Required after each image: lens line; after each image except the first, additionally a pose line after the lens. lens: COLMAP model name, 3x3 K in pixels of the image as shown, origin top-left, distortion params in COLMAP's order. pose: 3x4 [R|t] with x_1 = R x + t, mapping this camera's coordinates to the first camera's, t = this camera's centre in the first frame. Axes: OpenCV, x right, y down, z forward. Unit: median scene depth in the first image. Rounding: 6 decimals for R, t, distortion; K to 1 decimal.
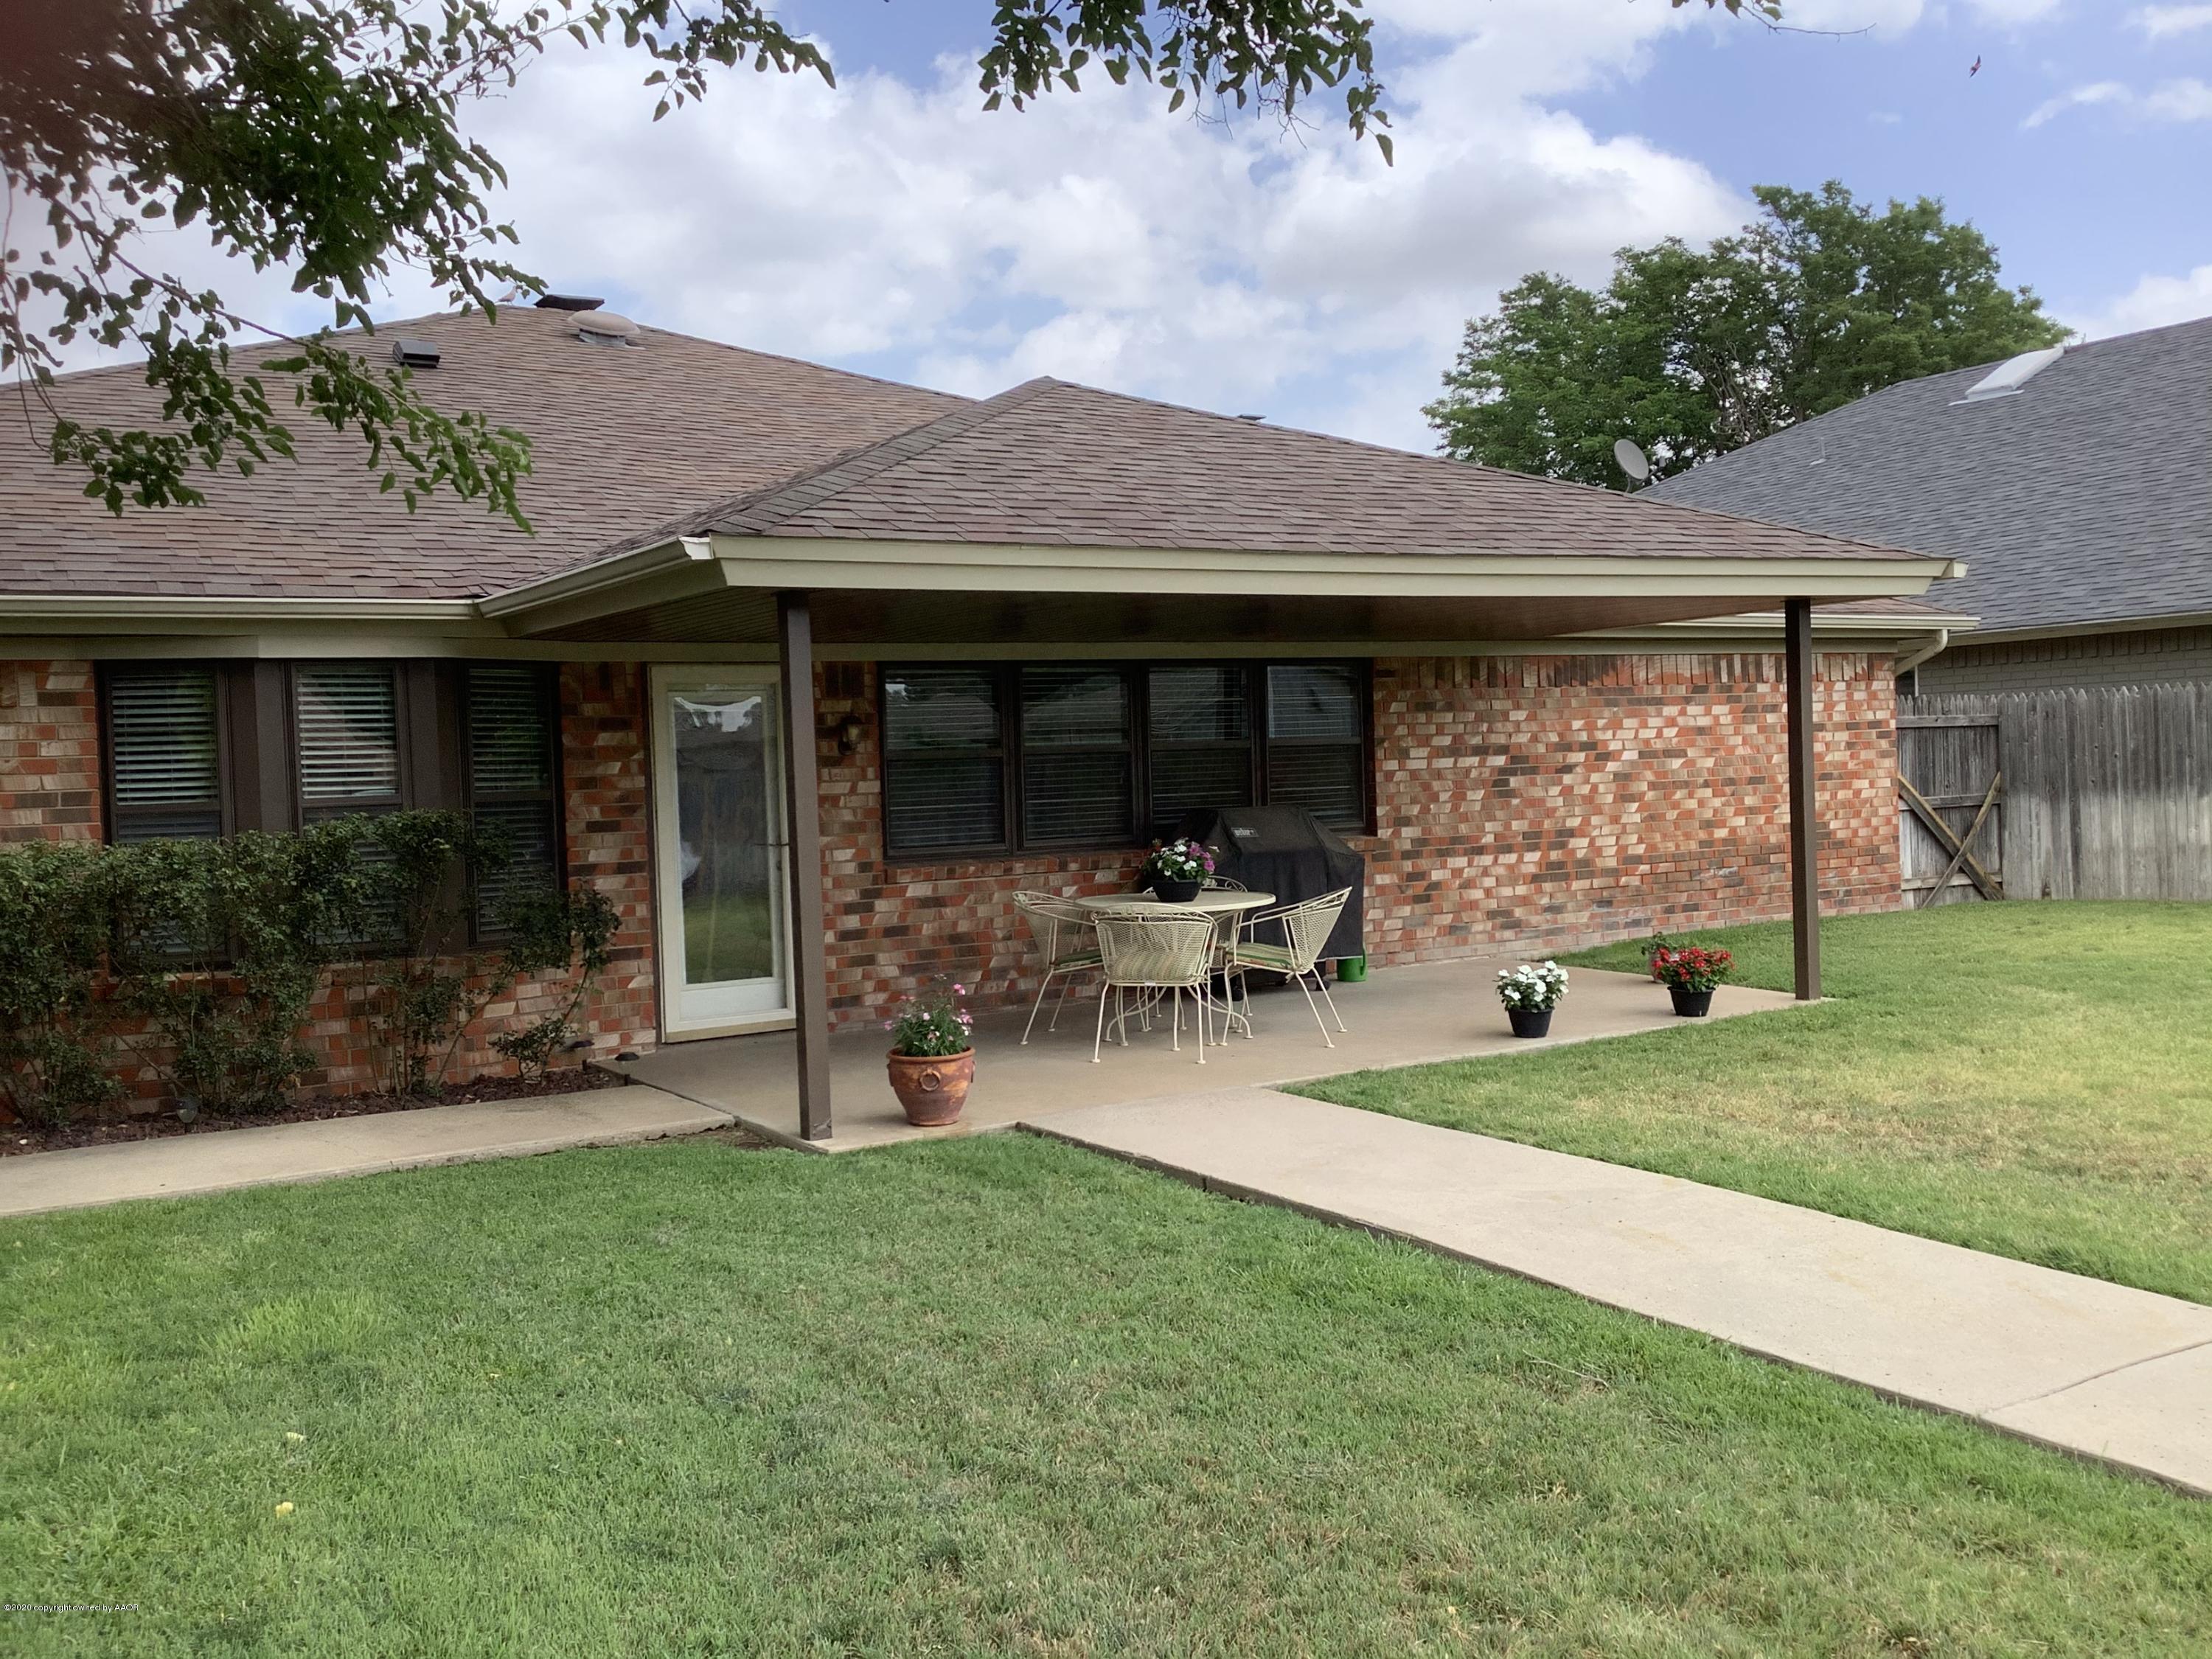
lens RADIAL K [[1995.9, 0, 1092.8], [0, 1995.9, 831.2], [0, 0, 1]] dist [0.044302, 0.019296]
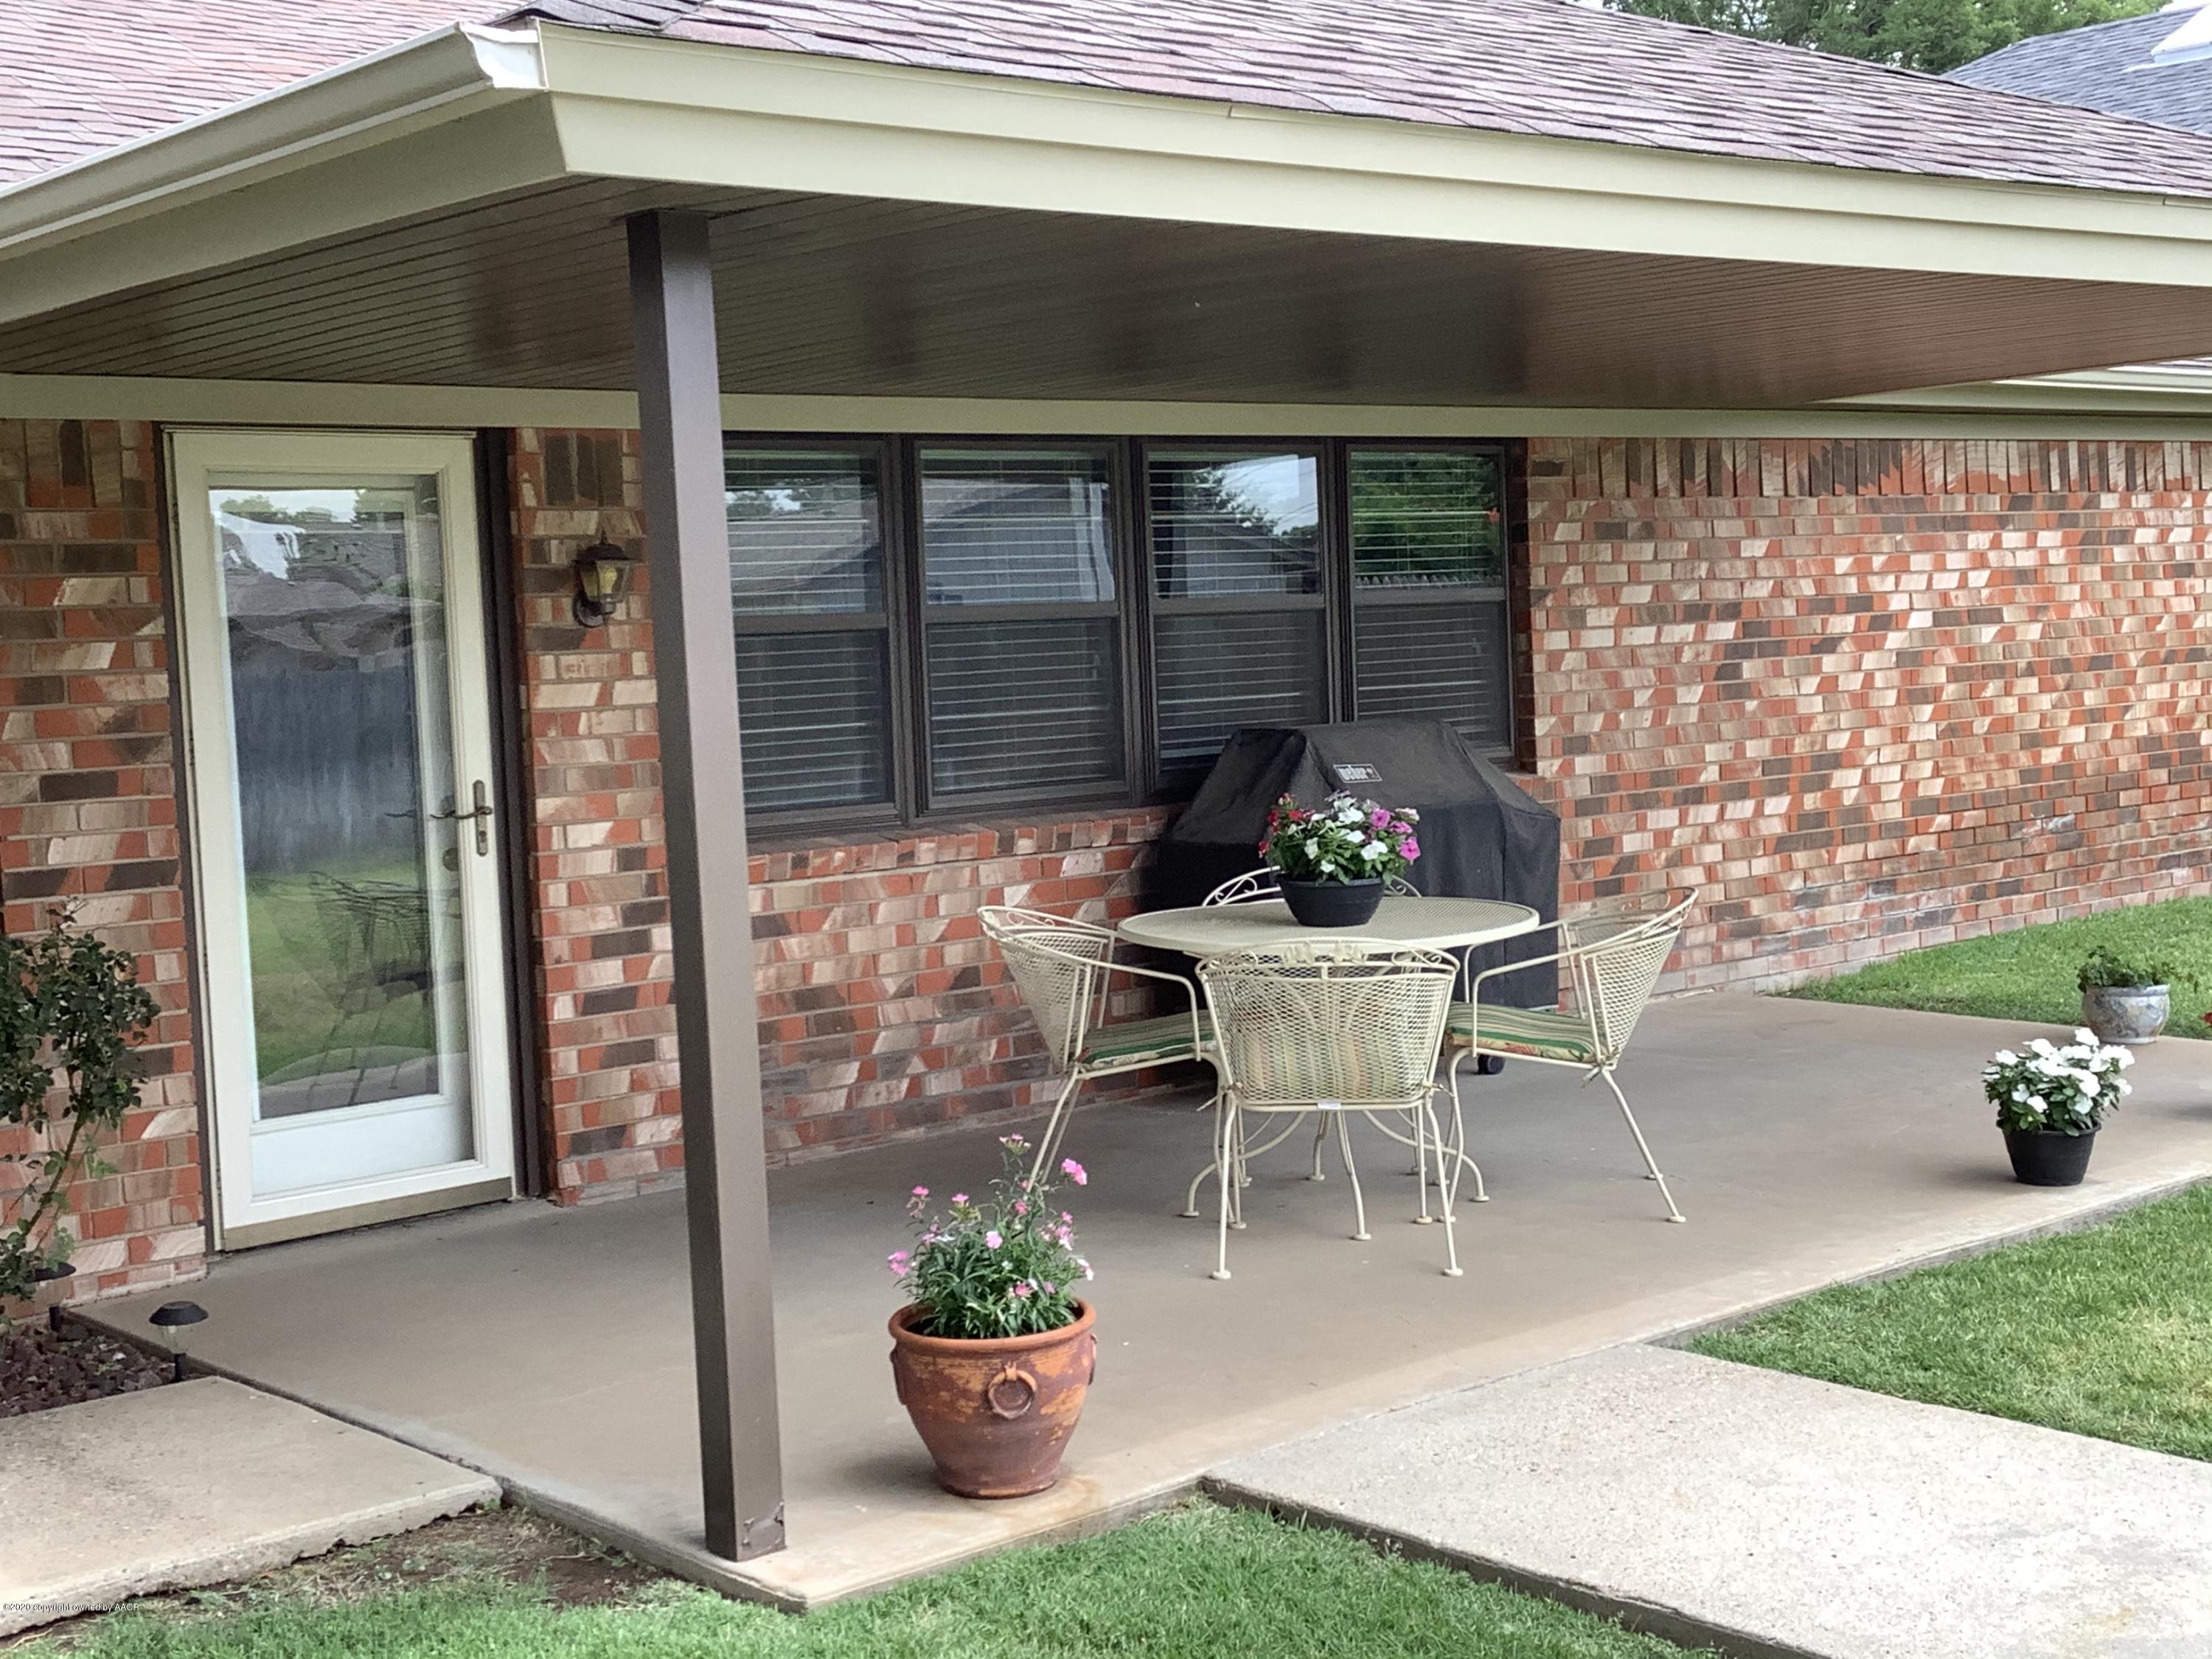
lens RADIAL K [[2946.9, 0, 1116.7], [0, 2946.9, 827.9], [0, 0, 1]] dist [0.060871, 0.000000]
pose [[0.986420, -0.017753, 0.163279, -0.096570], [0.013220, 0.999498, 0.028807, -0.007117], [-0.163708, -0.026257, 0.986159, 0.235722]]
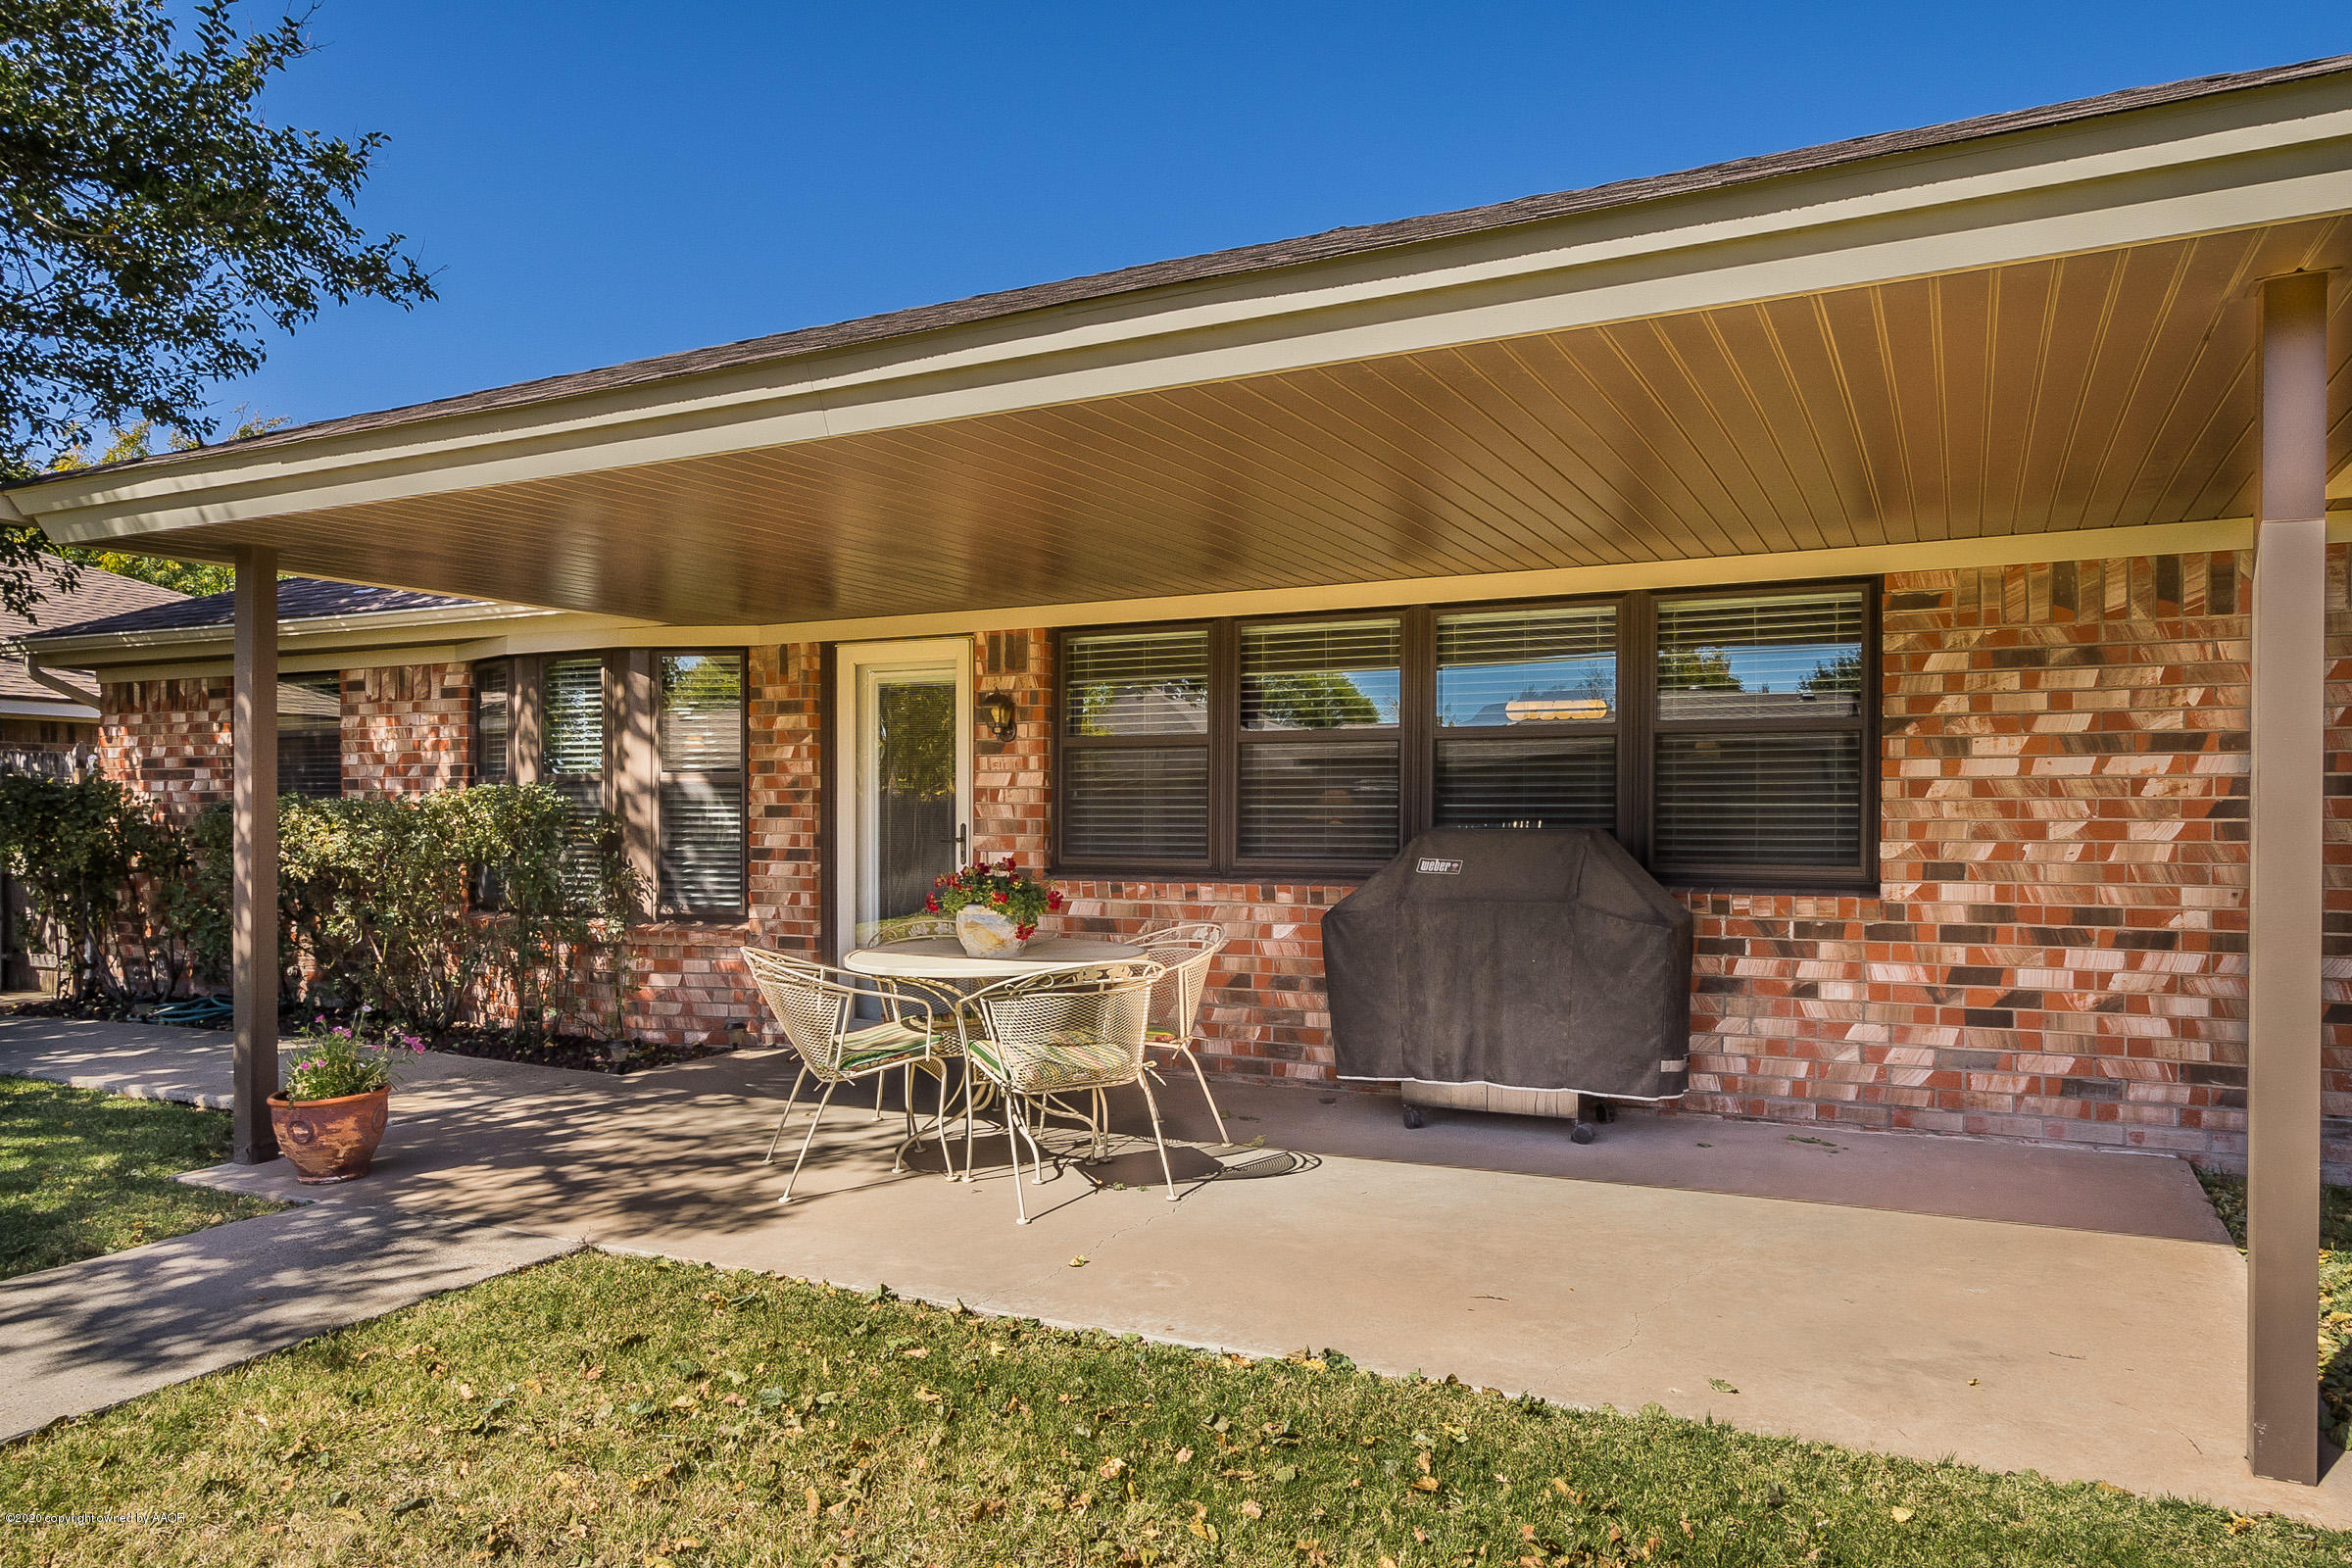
lens RADIAL K [[1605.5, 0, 1161.6], [0, 1605.5, 823.8], [0, 0, 1]] dist [-0.005773, 0.002631]
pose [[0.522795, 0.044756, -0.851283, 0.412759], [-0.044687, 0.998687, 0.025063, -0.019204], [0.851287, 0.024938, 0.524108, 0.586085]]
